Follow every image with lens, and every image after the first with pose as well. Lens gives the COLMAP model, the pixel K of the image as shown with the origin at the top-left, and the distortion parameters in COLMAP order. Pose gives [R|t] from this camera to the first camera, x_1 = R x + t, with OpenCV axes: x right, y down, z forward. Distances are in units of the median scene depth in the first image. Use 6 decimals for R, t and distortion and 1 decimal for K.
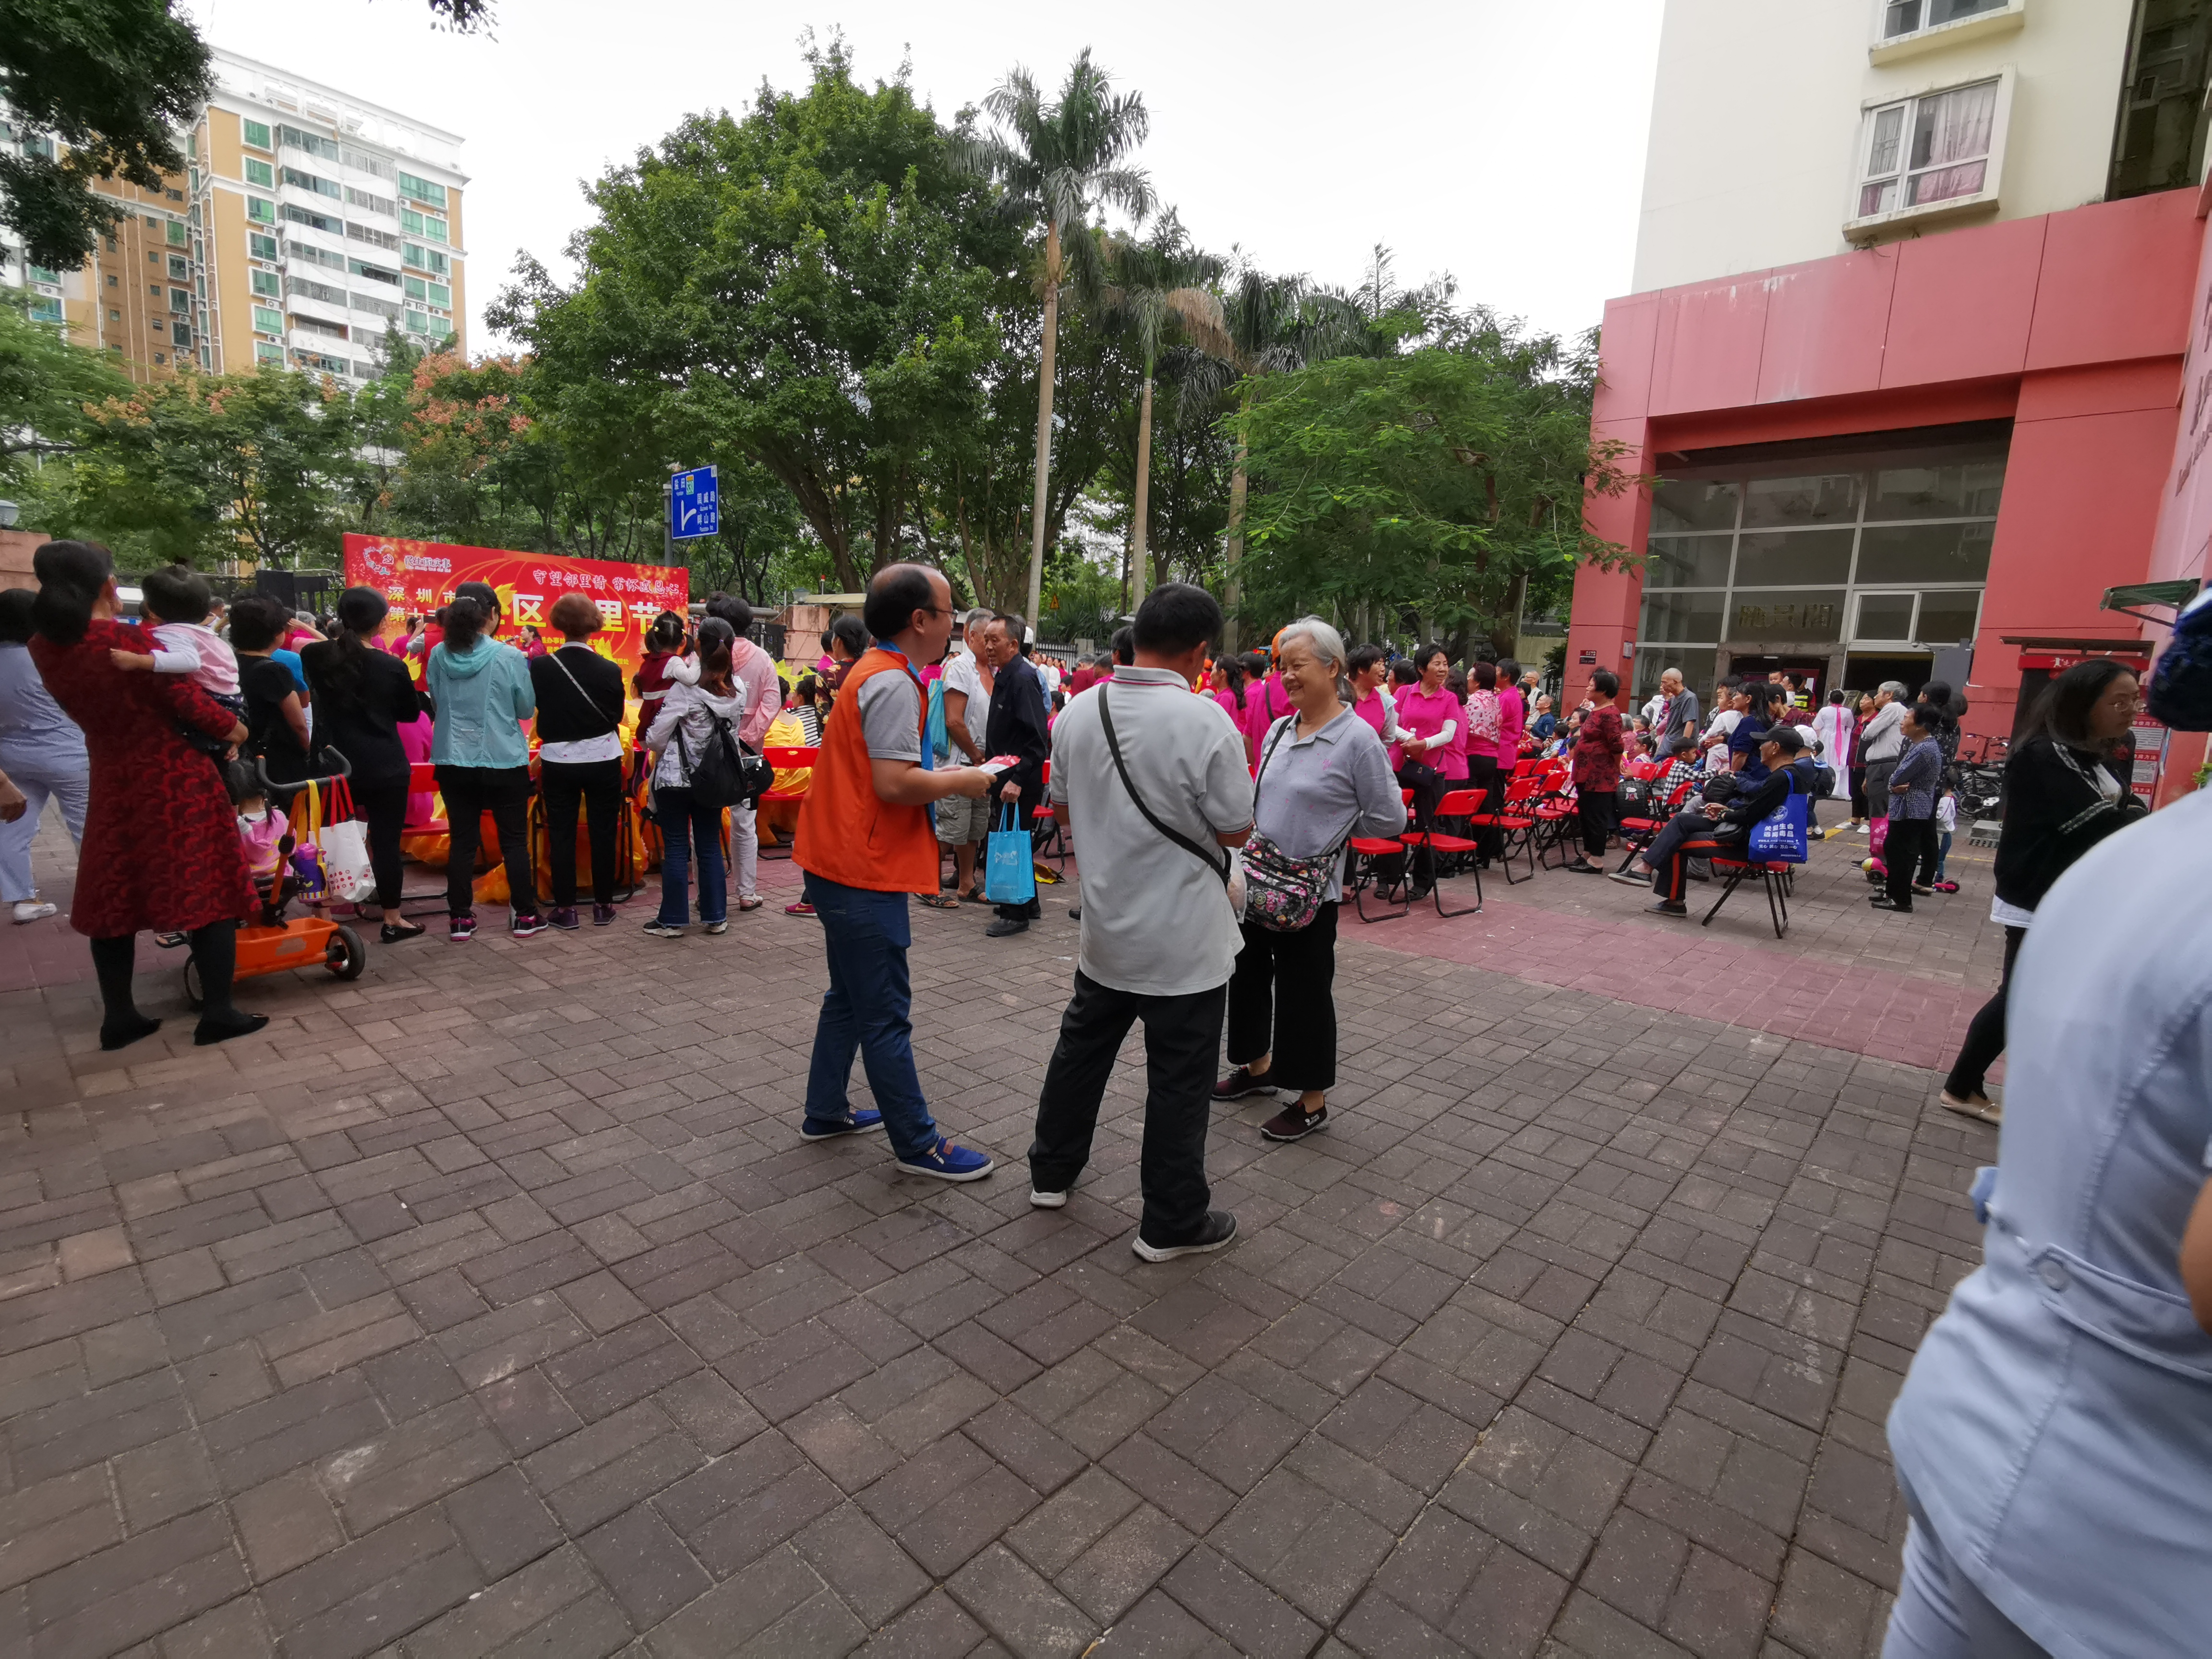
lens RADIAL K [[1117.3, 0, 1085.5], [0, 1117.3, 836.2], [0, 0, 1]] dist [0.003584, 0.013563]
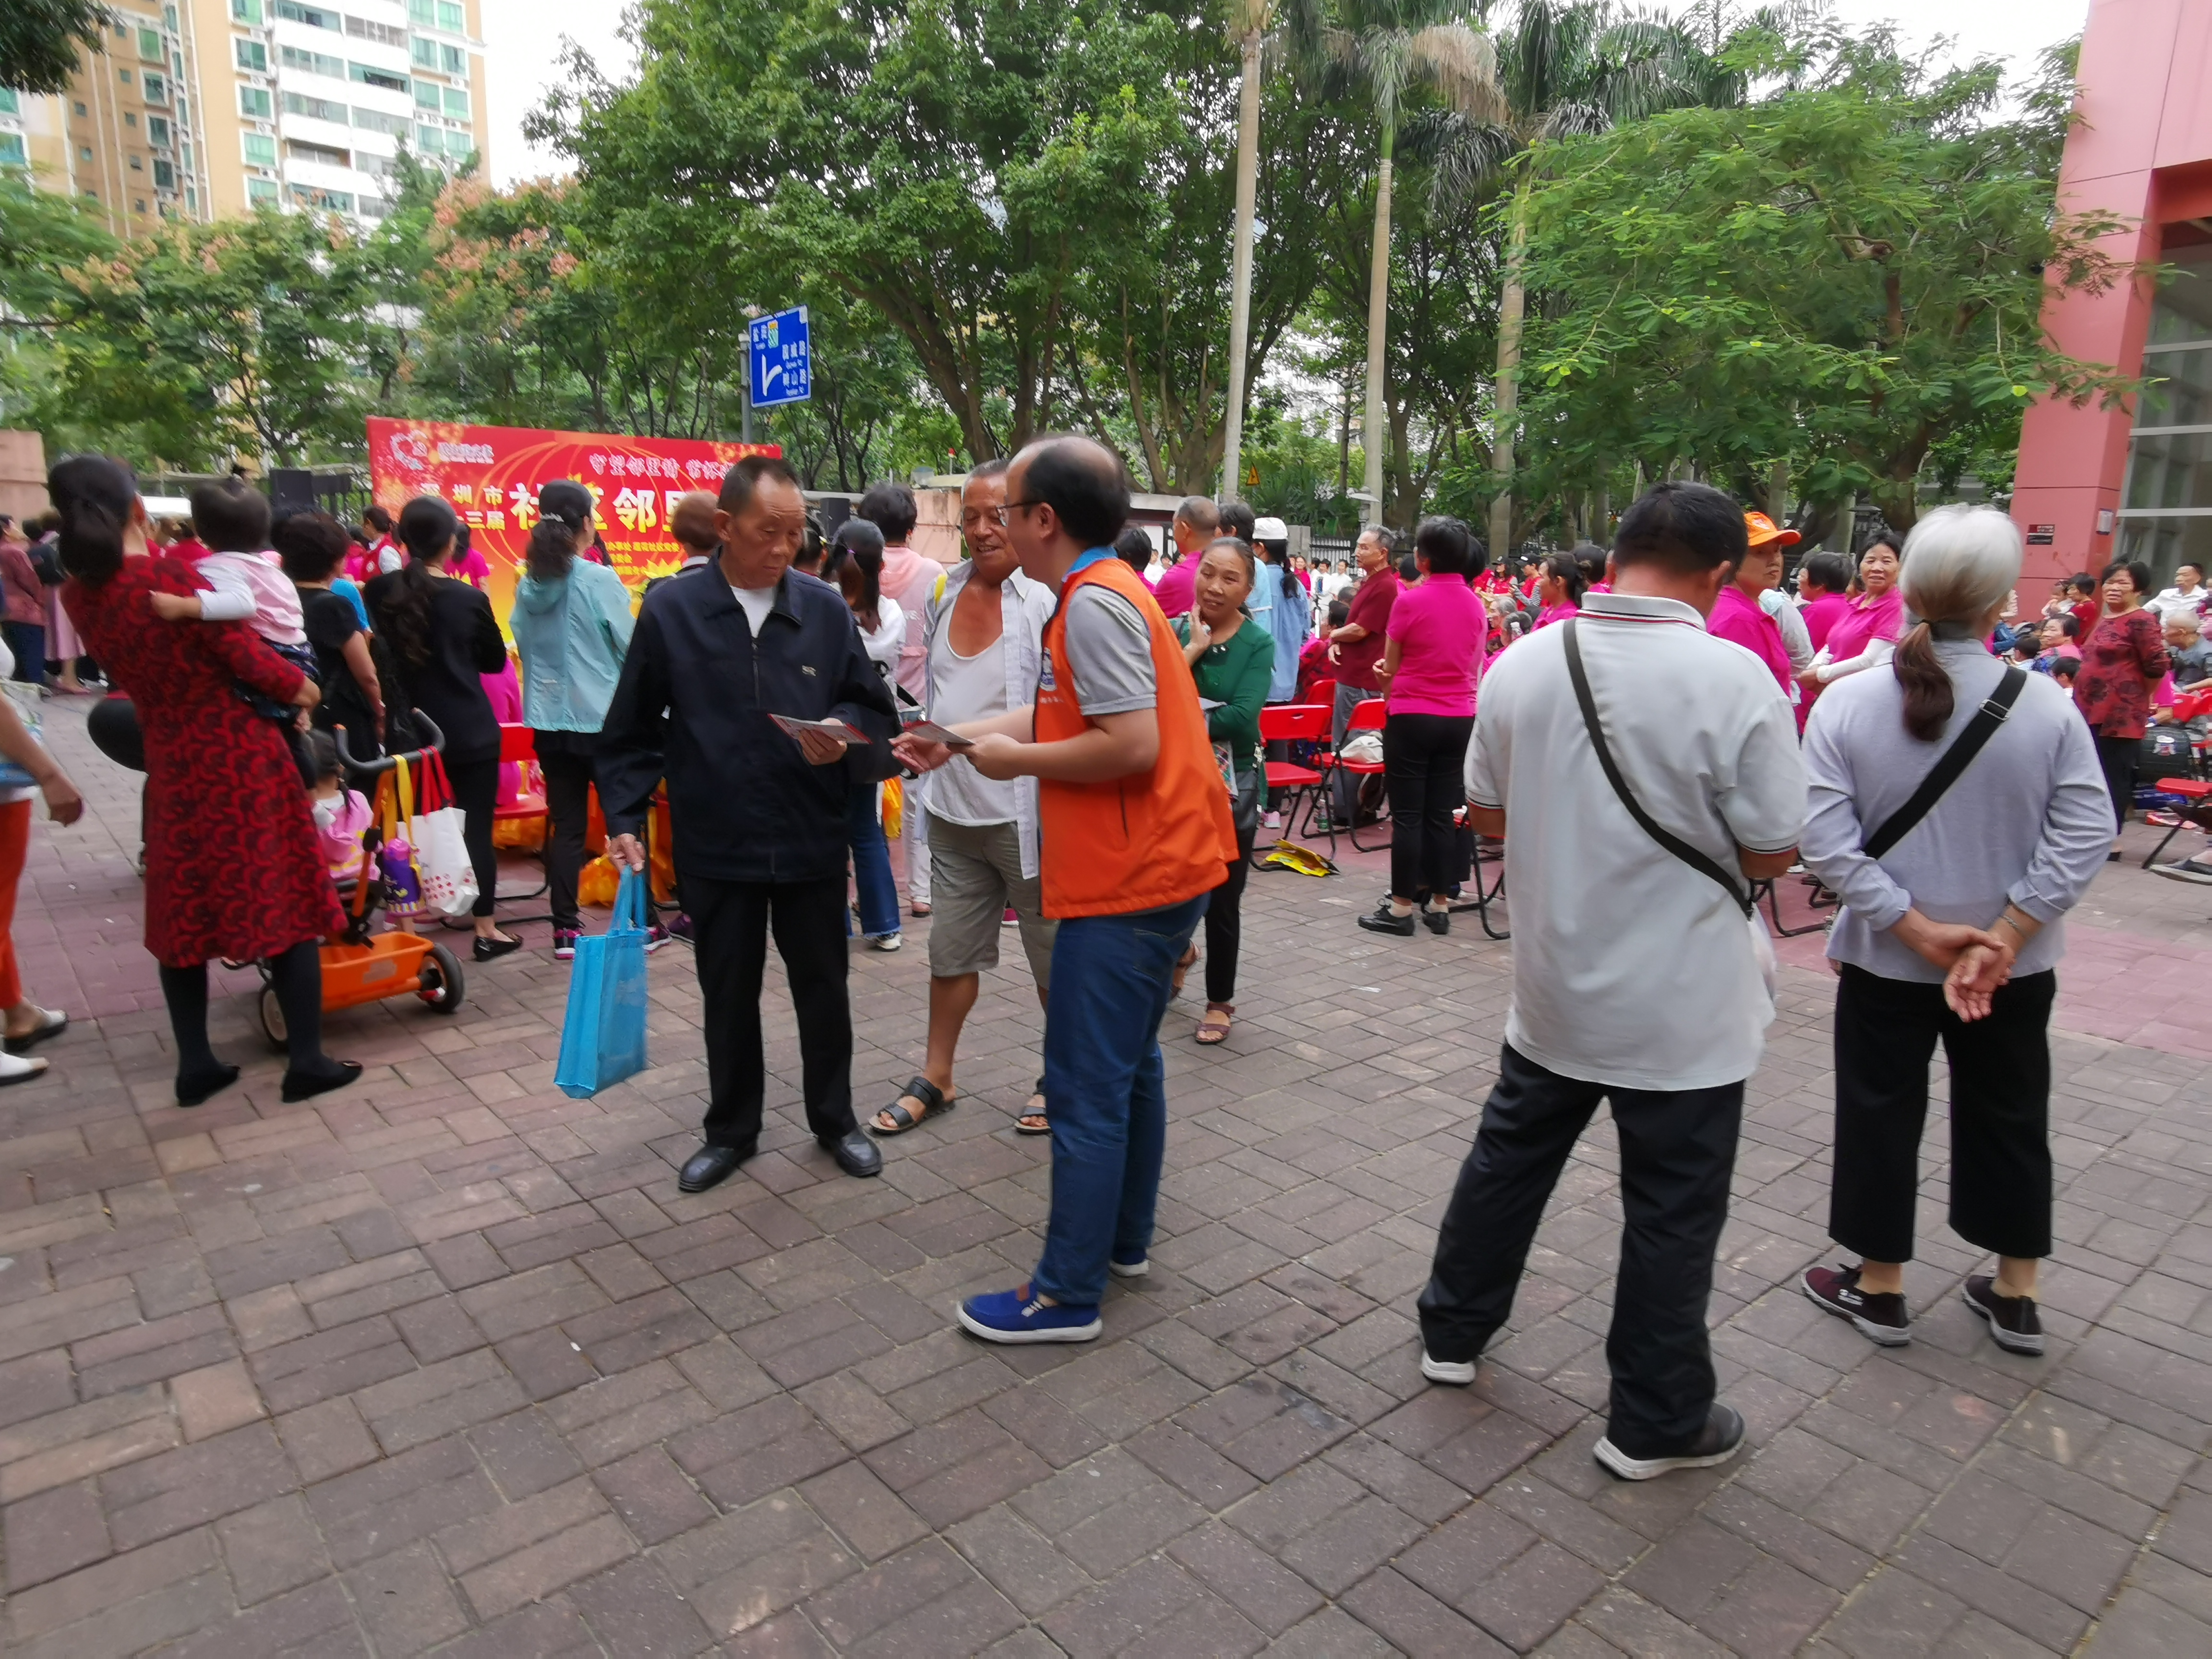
lens RADIAL K [[1477.0, 0, 1094.5], [0, 1477.0, 879.2], [0, 0, 1]] dist [-0.021481, 0.038044]
pose [[0.992399, 0.003701, -0.123007, -0.018849], [0.003759, 0.998169, 0.060365, -0.004637], [0.123005, -0.060369, 0.990568, 0.012293]]
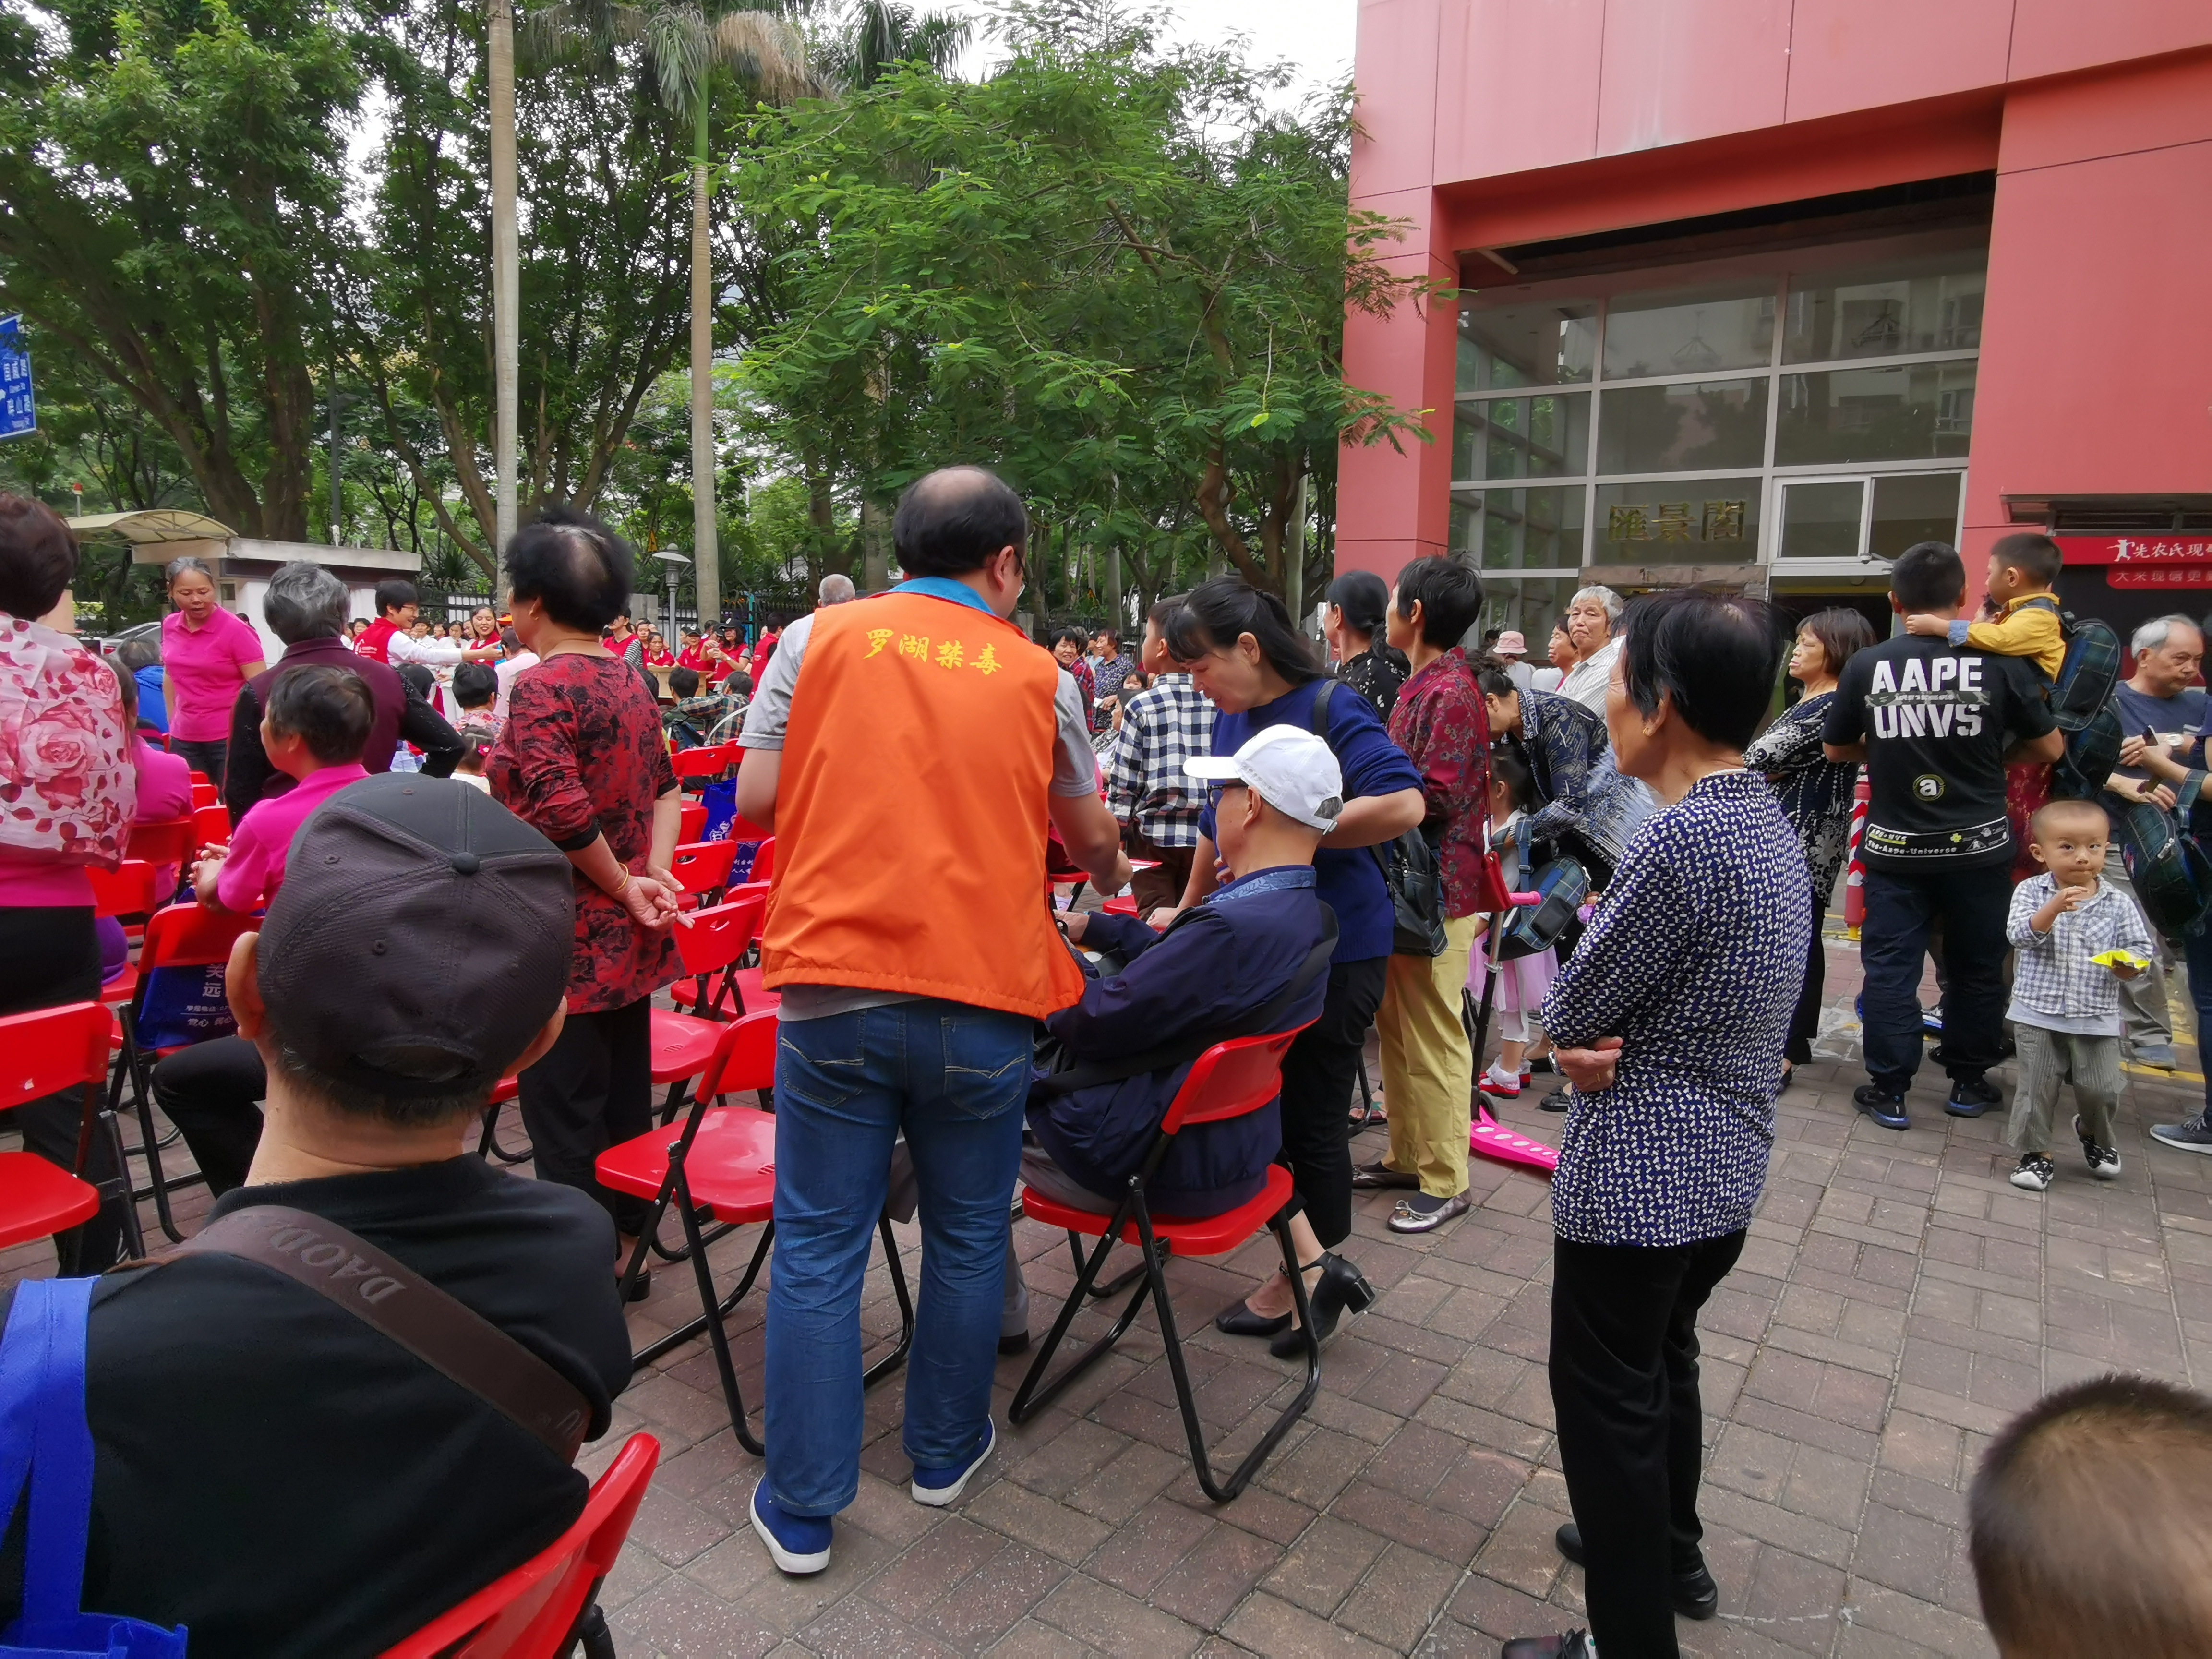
lens RADIAL K [[1477.0, 0, 1098.5], [0, 1477.0, 838.3], [0, 0, 1]] dist [-0.021481, 0.038044]
pose [[0.990493, -0.040649, 0.131422, 0.209012], [0.043362, 0.998900, -0.017847, -0.026234], [-0.130552, 0.023376, 0.991166, 0.263081]]
